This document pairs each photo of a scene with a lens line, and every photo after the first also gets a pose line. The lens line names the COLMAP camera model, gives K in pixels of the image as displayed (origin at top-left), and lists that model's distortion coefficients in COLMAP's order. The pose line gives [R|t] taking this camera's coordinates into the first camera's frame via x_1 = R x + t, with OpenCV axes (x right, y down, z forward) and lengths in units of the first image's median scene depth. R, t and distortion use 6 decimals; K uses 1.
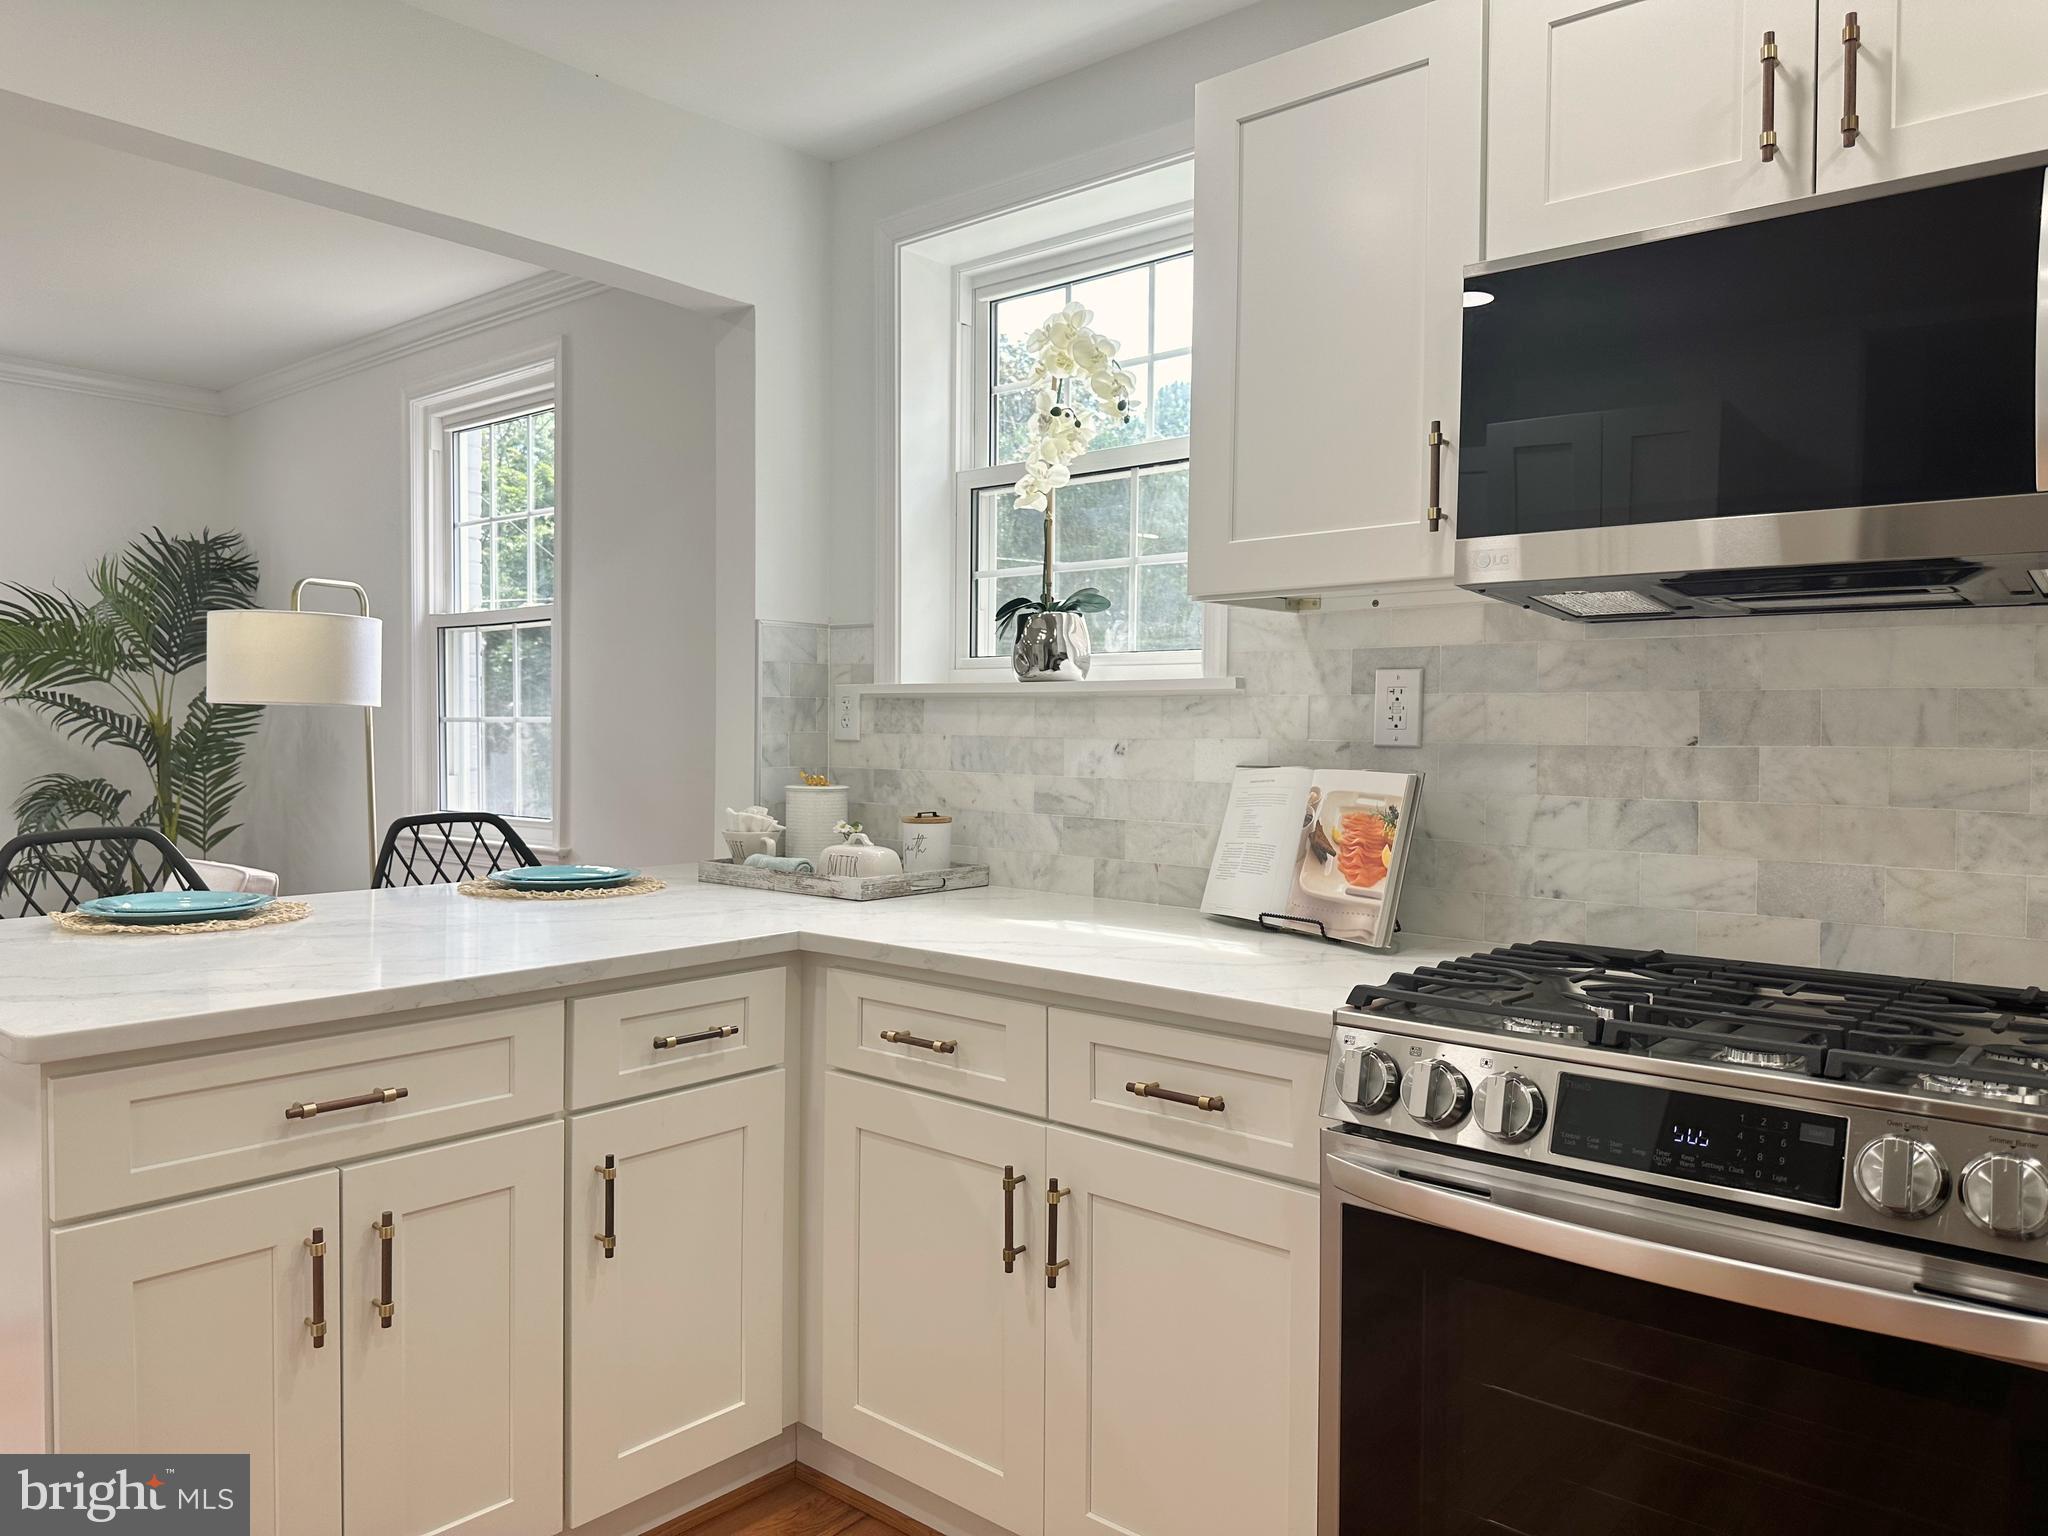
lens RADIAL K [[1442.1, 0, 1014.6], [0, 1442.1, 776.3], [0, 0, 1]] dist [0.166065, -0.284031]
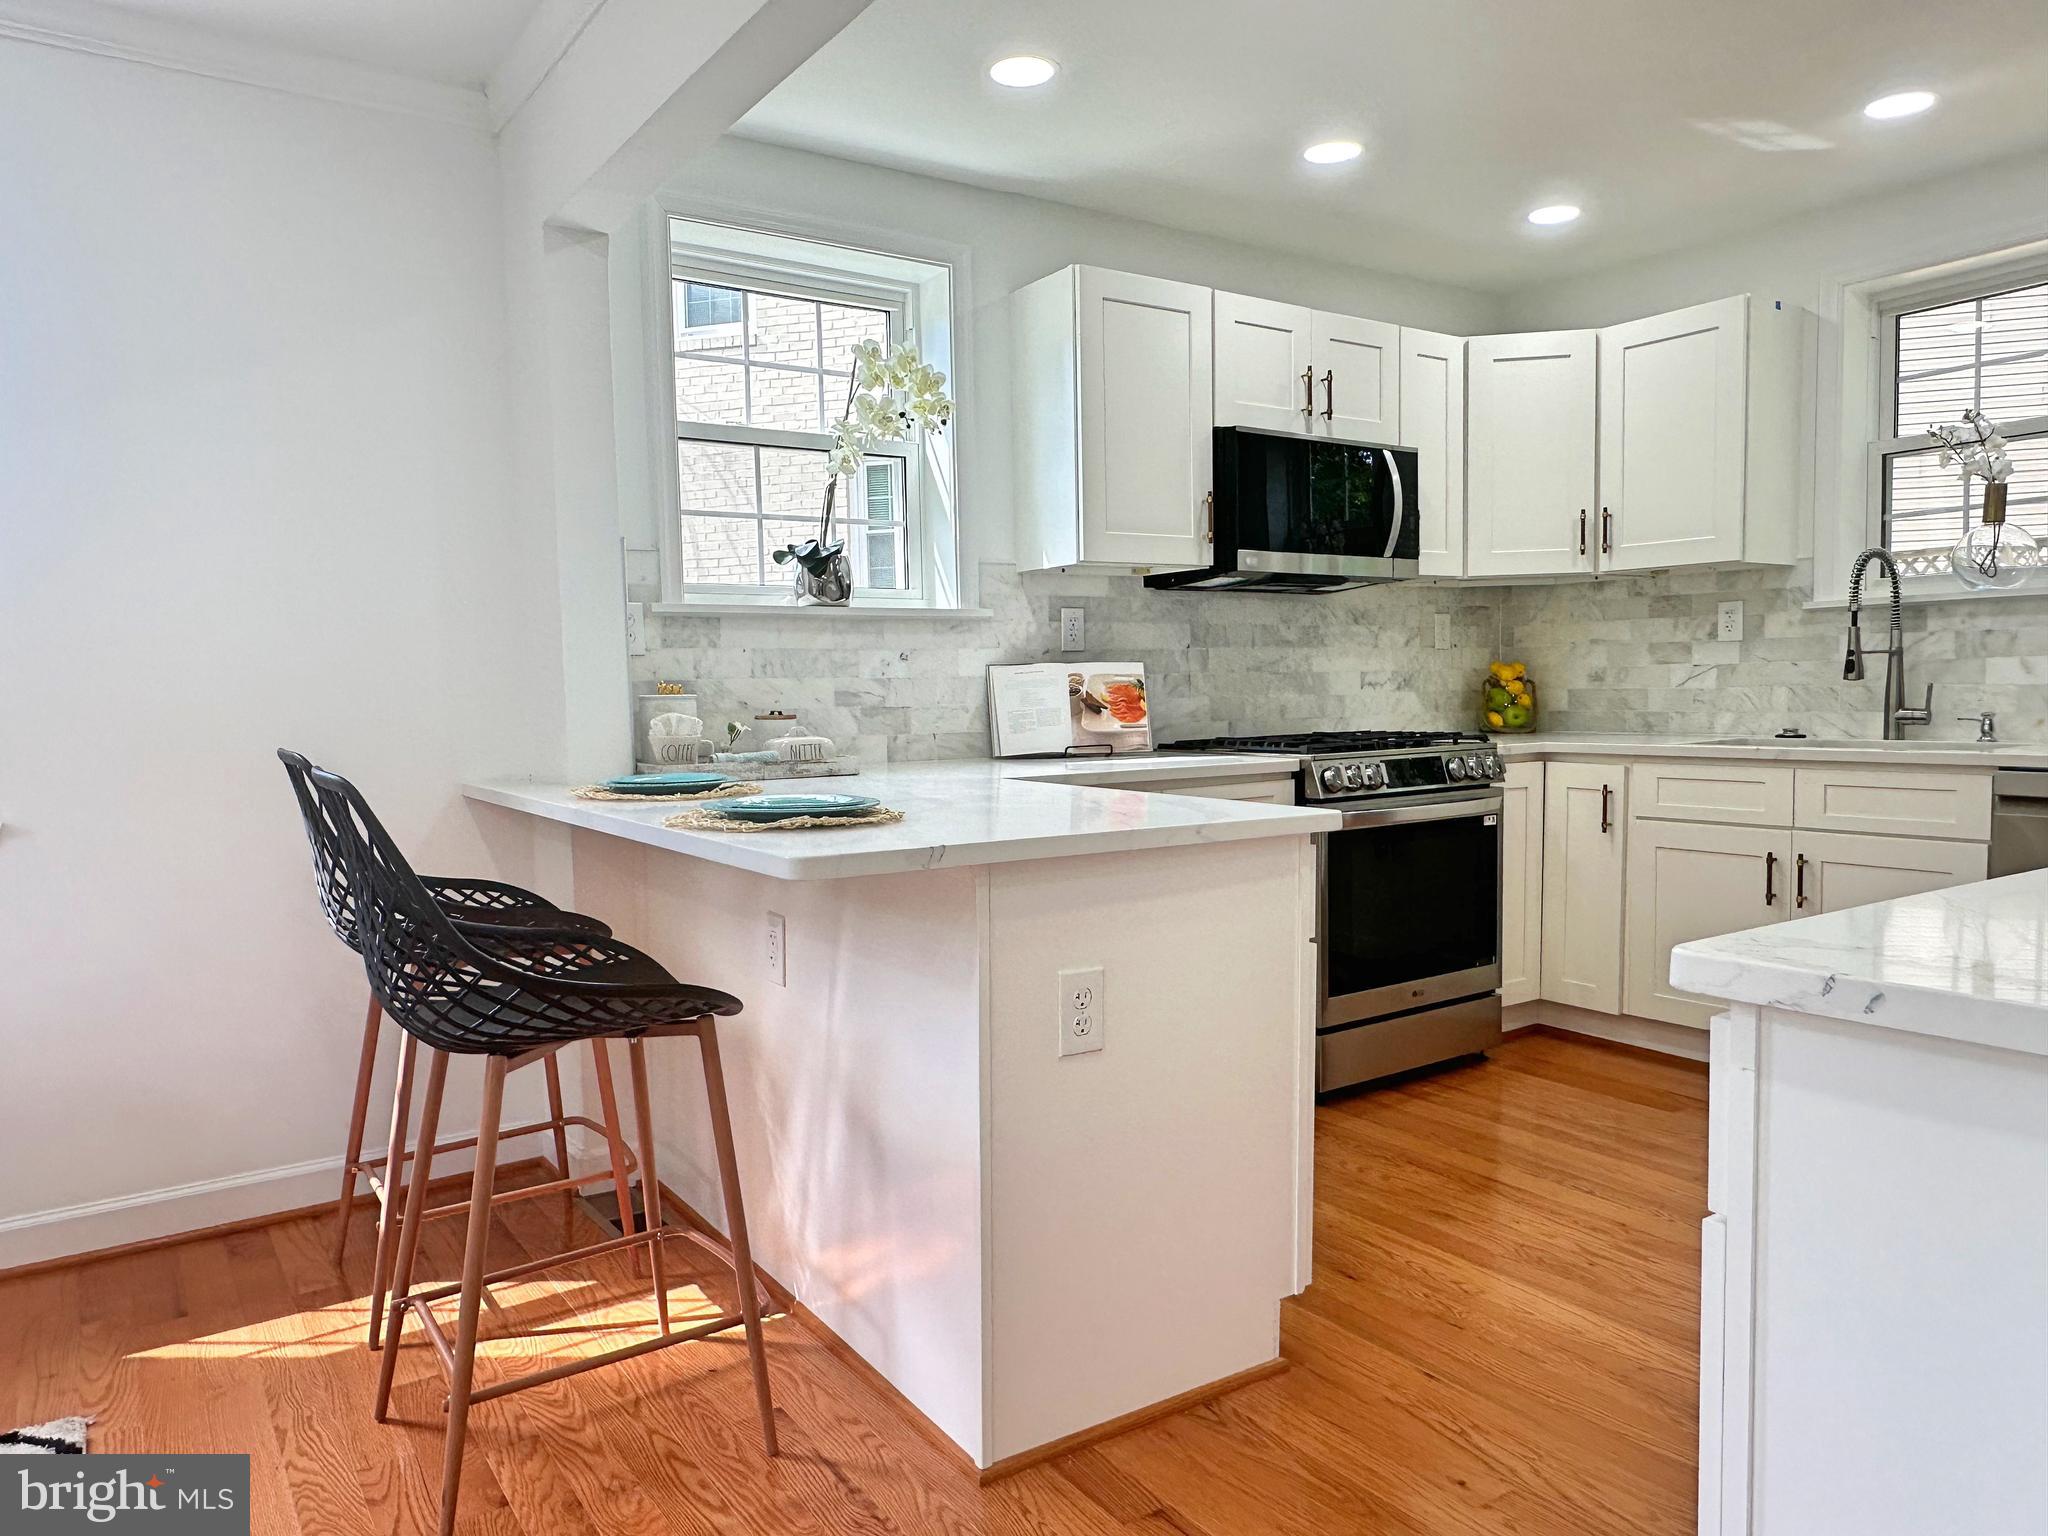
lens RADIAL K [[1398.0, 0, 1012.7], [0, 1398.0, 776.6], [0, 0, 1]] dist [0.005302, -0.004584]
pose [[0.260787, -0.078530, 0.962197, -1.247910], [0.052400, 0.996368, 0.067117, 0.012293], [-0.963973, 0.032916, 0.263955, 0.536362]]
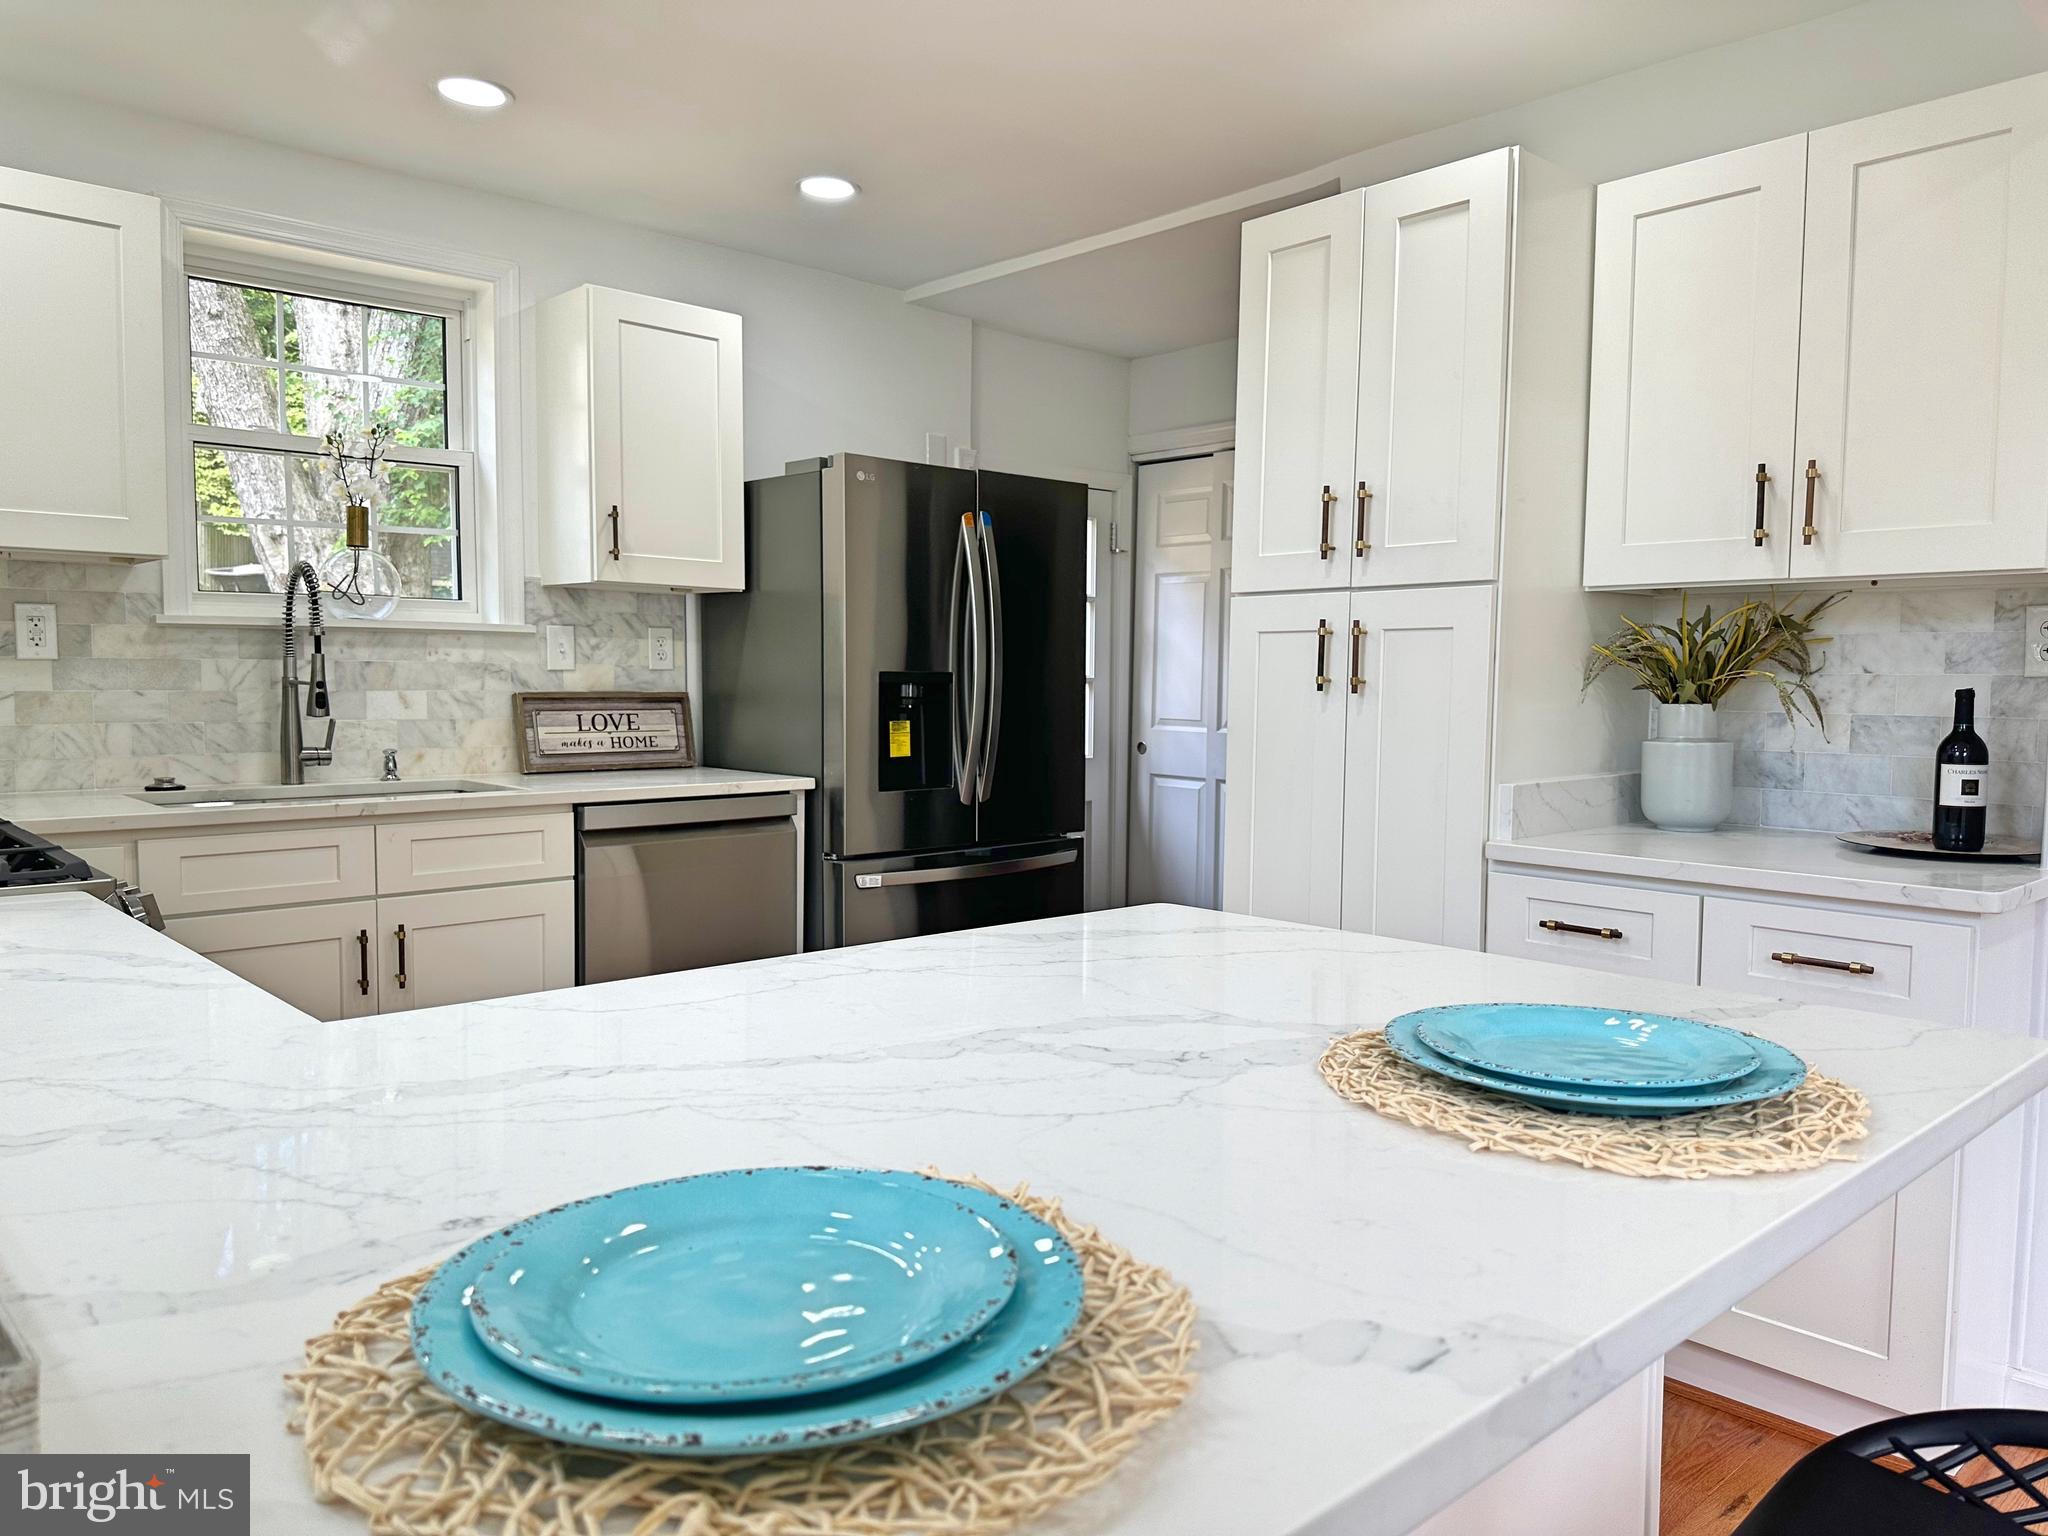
lens RADIAL K [[1441.3, 0, 1028.9], [0, 1441.3, 773.3], [0, 0, 1]] dist [0.096412, -0.133332]
pose [[-0.994154, -0.027539, 0.104398, -0.384442], [-0.016844, 0.994644, 0.101974, -0.035333], [-0.106647, 0.099619, -0.989294, 1.273552]]
